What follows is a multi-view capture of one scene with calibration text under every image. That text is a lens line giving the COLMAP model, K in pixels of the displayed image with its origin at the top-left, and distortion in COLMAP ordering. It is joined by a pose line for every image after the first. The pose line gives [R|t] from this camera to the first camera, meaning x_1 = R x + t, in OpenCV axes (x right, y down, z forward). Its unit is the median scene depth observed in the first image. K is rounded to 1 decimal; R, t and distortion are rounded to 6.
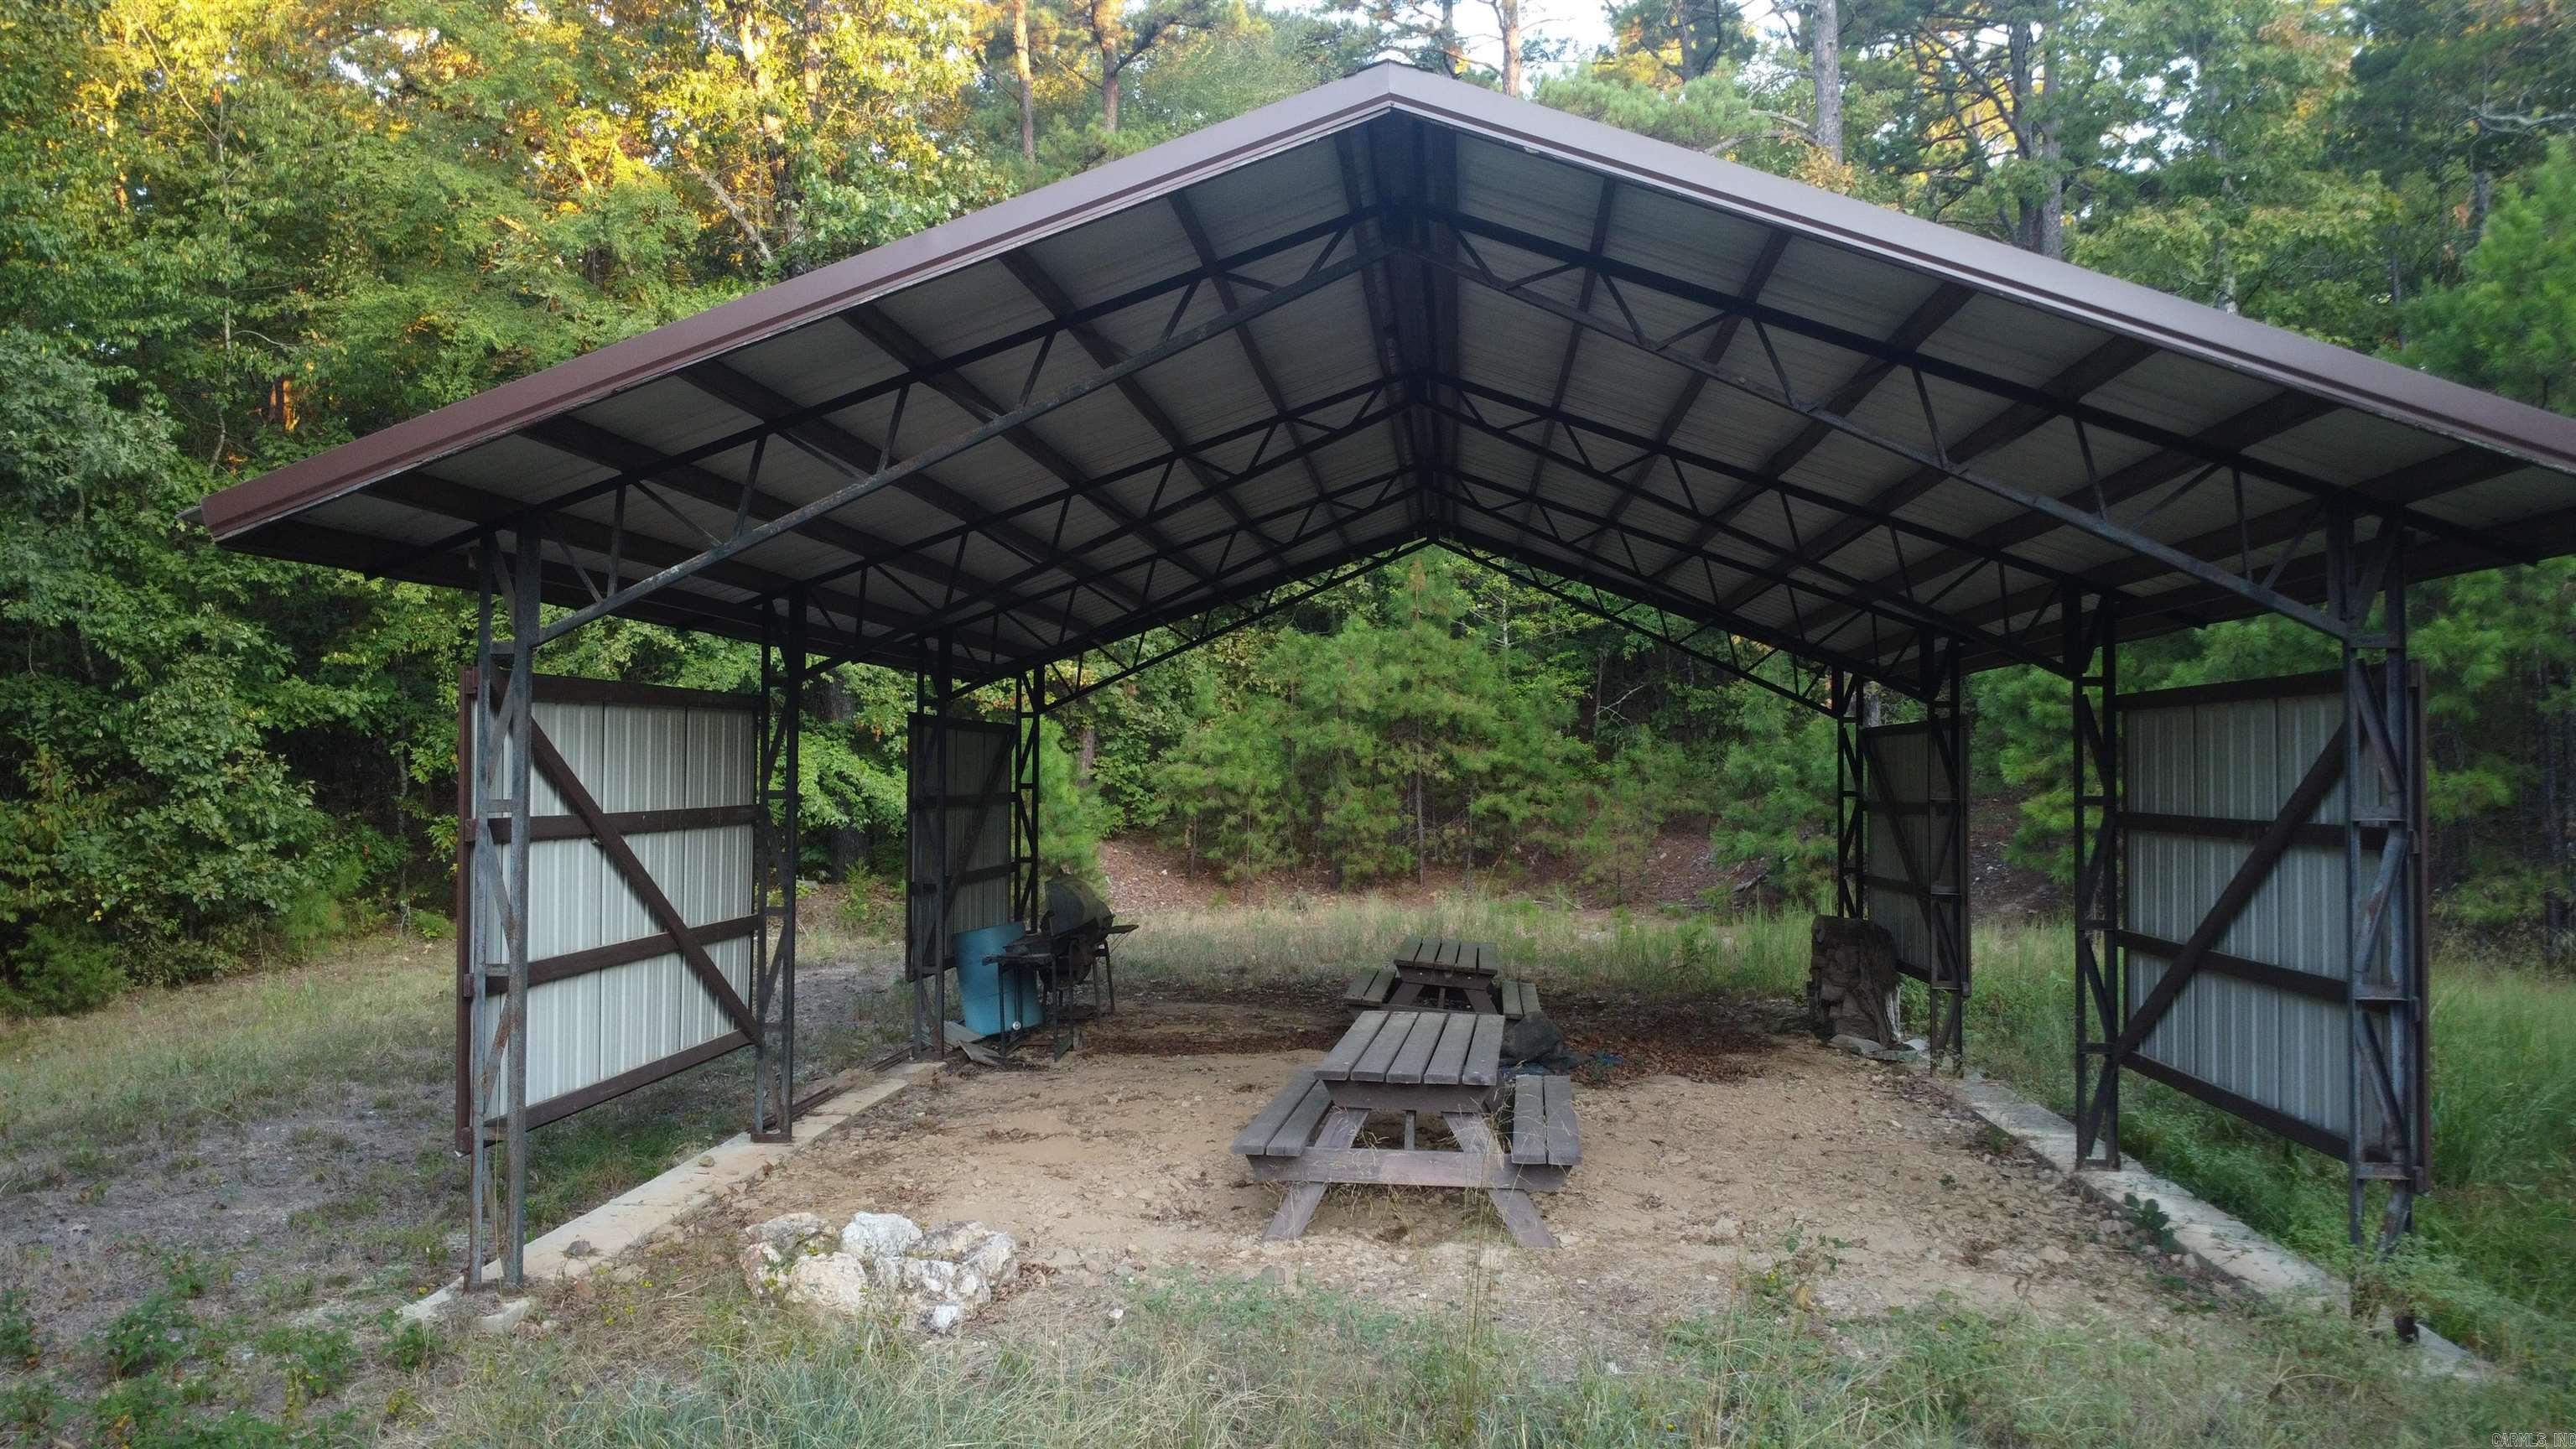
lens RADIAL K [[1830.4, 0, 1288.0], [0, 1830.4, 724.5], [0, 0, 1]] dist [-0.034725, 0.000462]
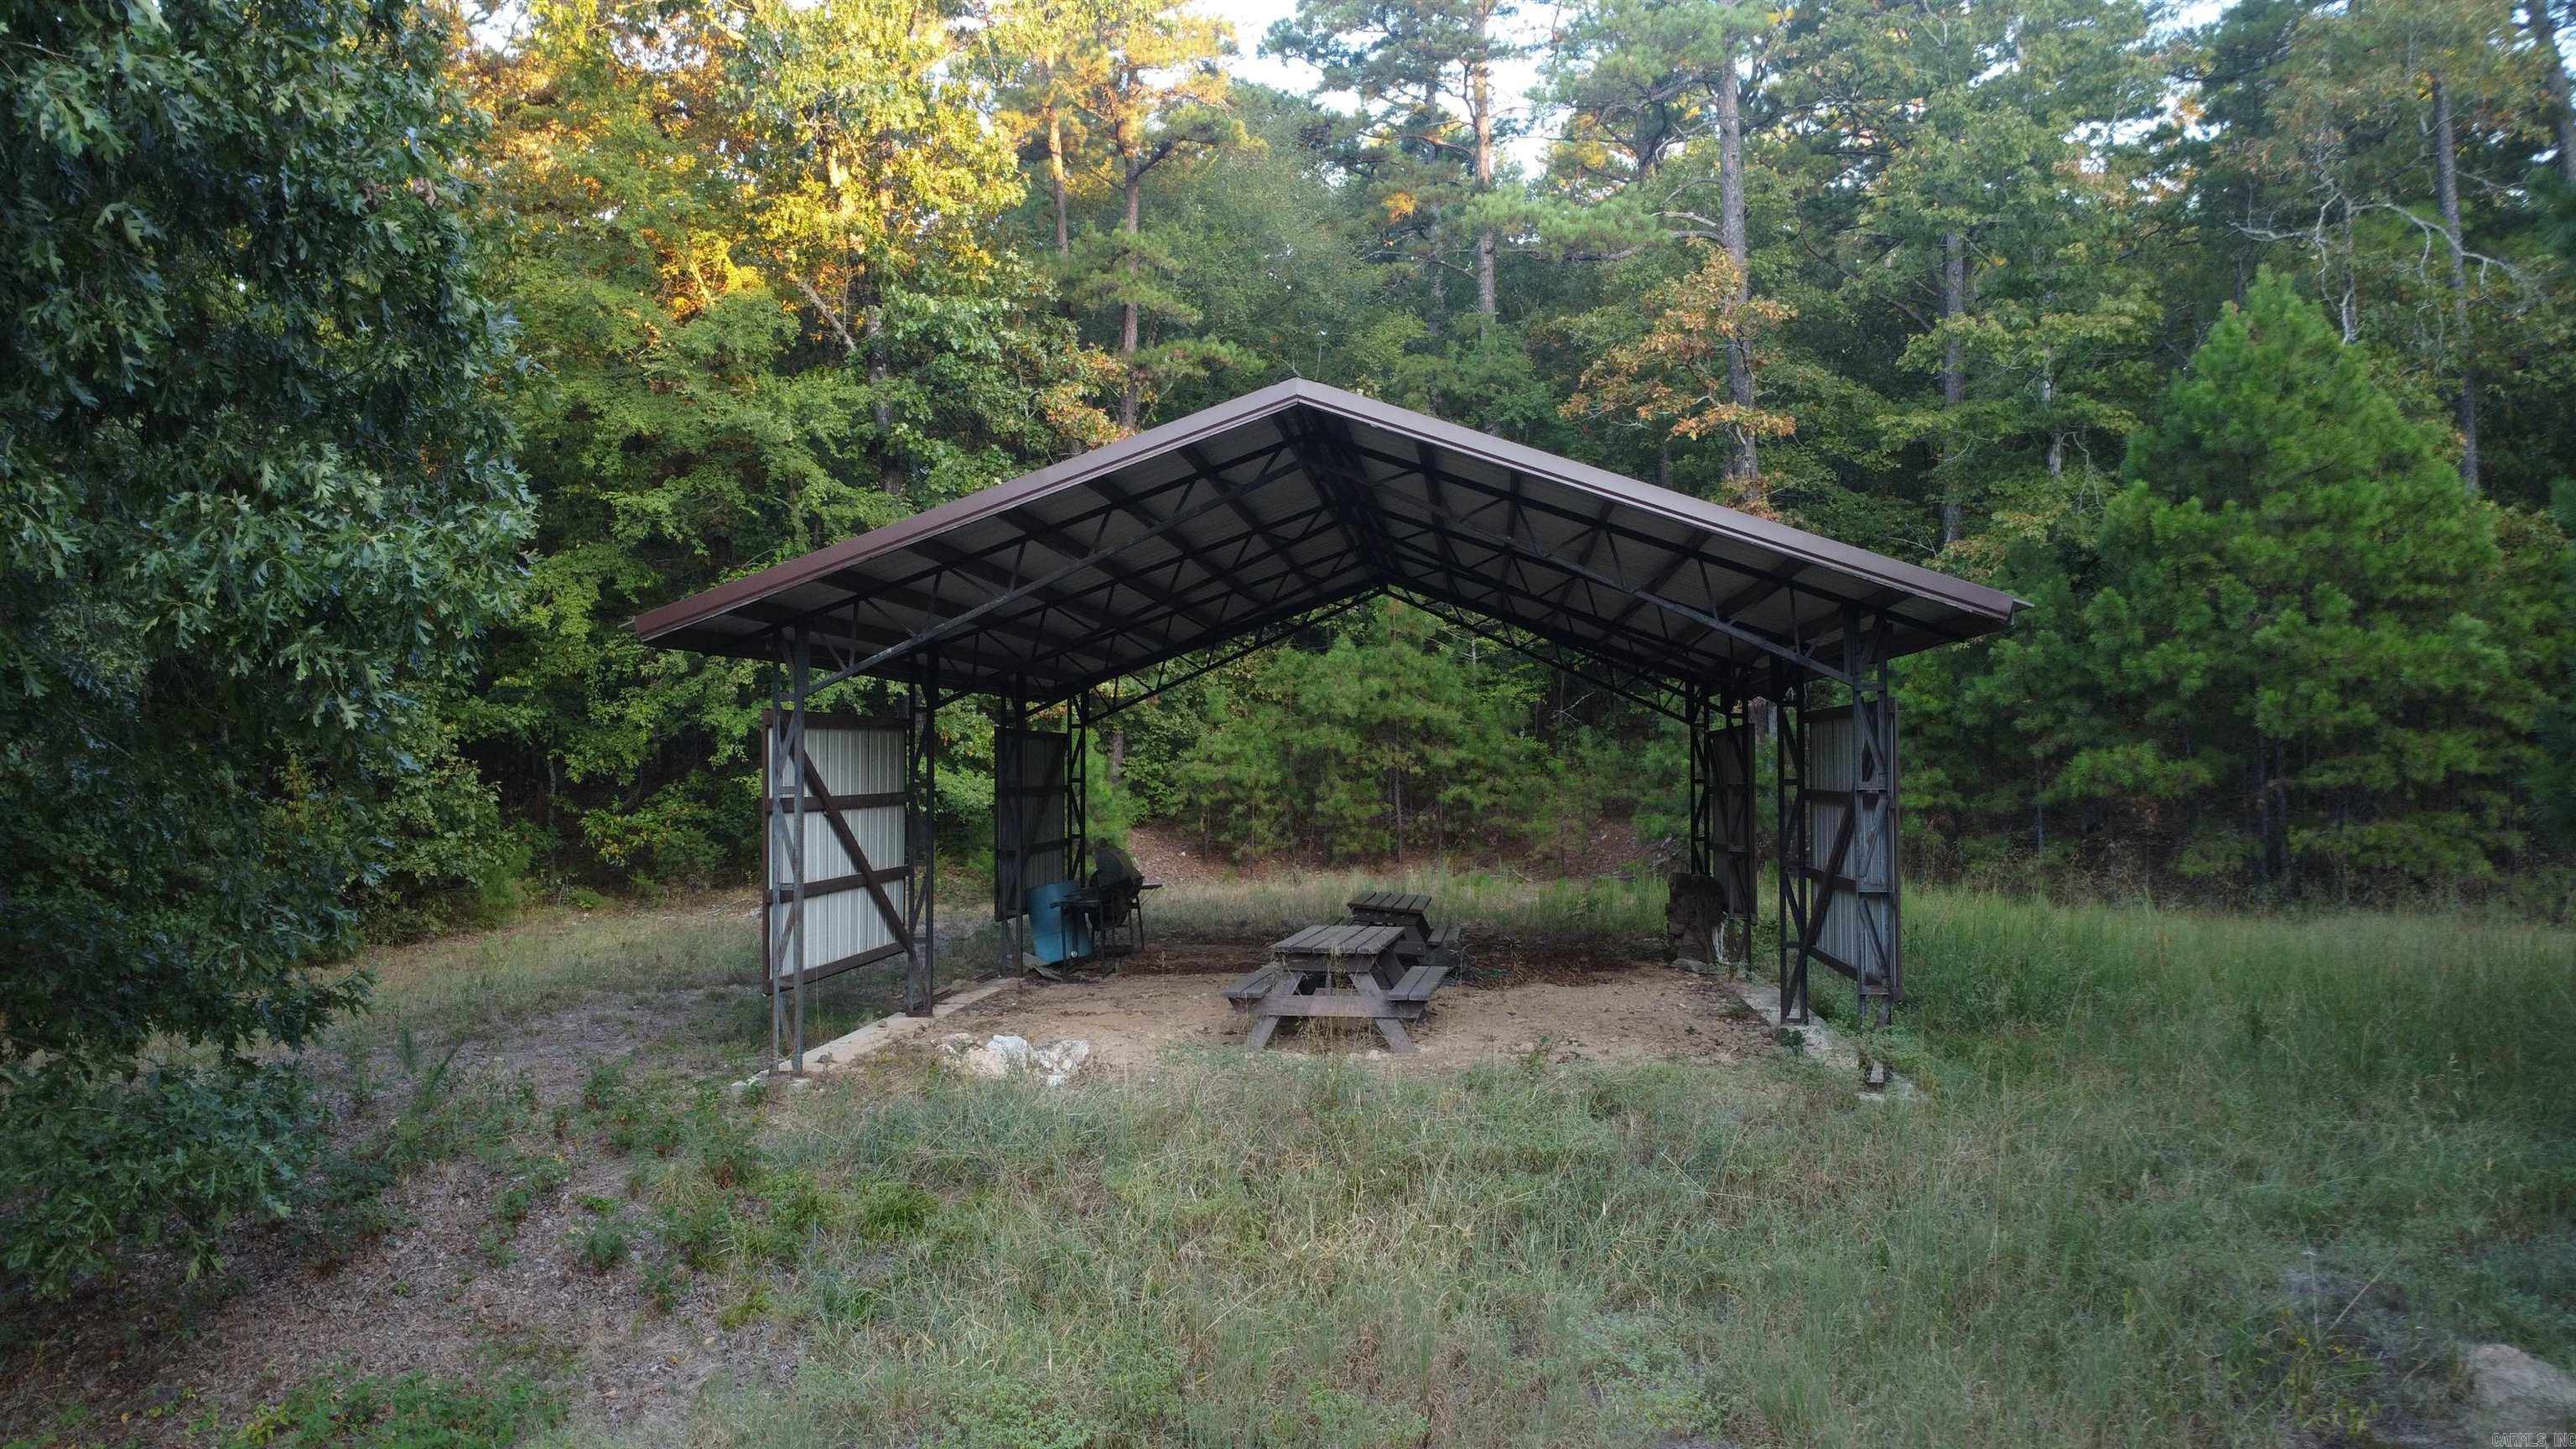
lens RADIAL K [[1843.6, 0, 1288.0], [0, 1843.6, 724.5], [0, 0, 1]] dist [-0.040194, 0.006935]
pose [[0.999901, -0.007973, -0.011633, 0.017580], [0.007987, 0.999967, 0.001177, -0.004739], [0.011623, -0.001270, 0.999932, -0.227216]]
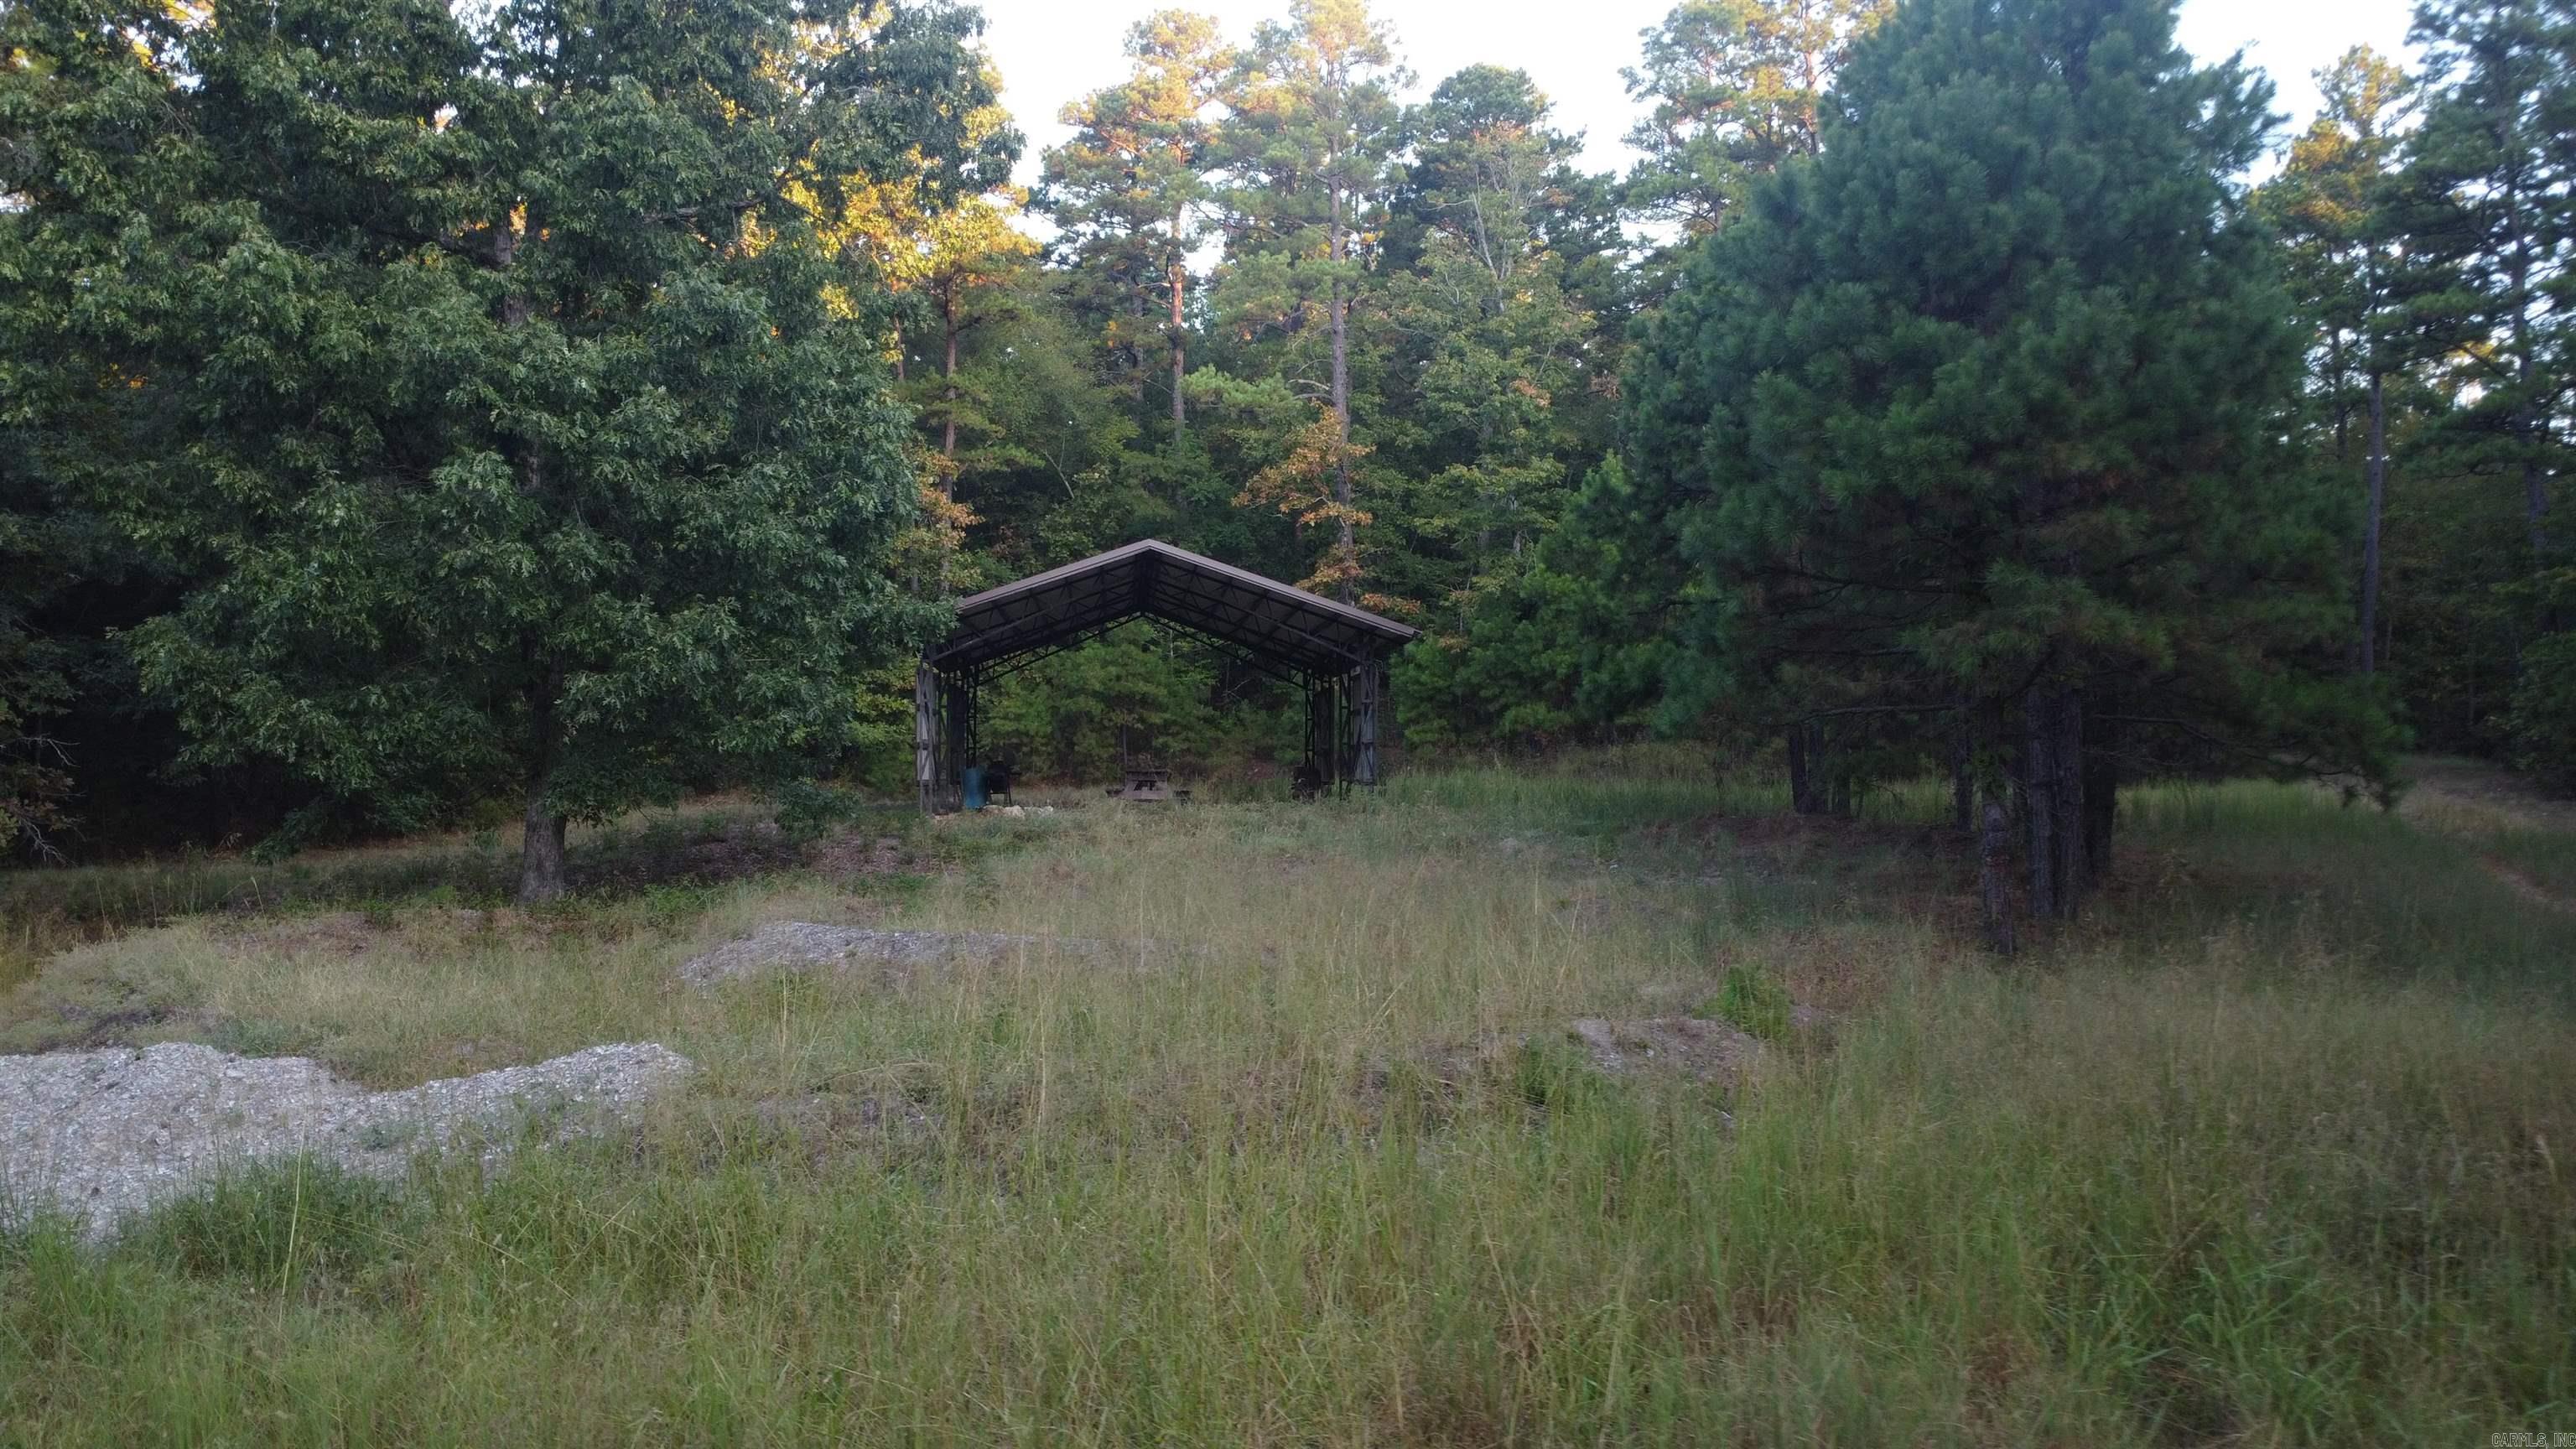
lens RADIAL K [[1933.0, 0, 1288.0], [0, 1933.0, 724.5], [0, 0, 1]] dist [-0.000634, 0.001524]
pose [[0.983897, 0.001331, 0.178730, -0.132537], [-0.000713, 0.999994, -0.003522, 0.037206], [-0.178734, 0.003337, 0.983892, -1.090245]]
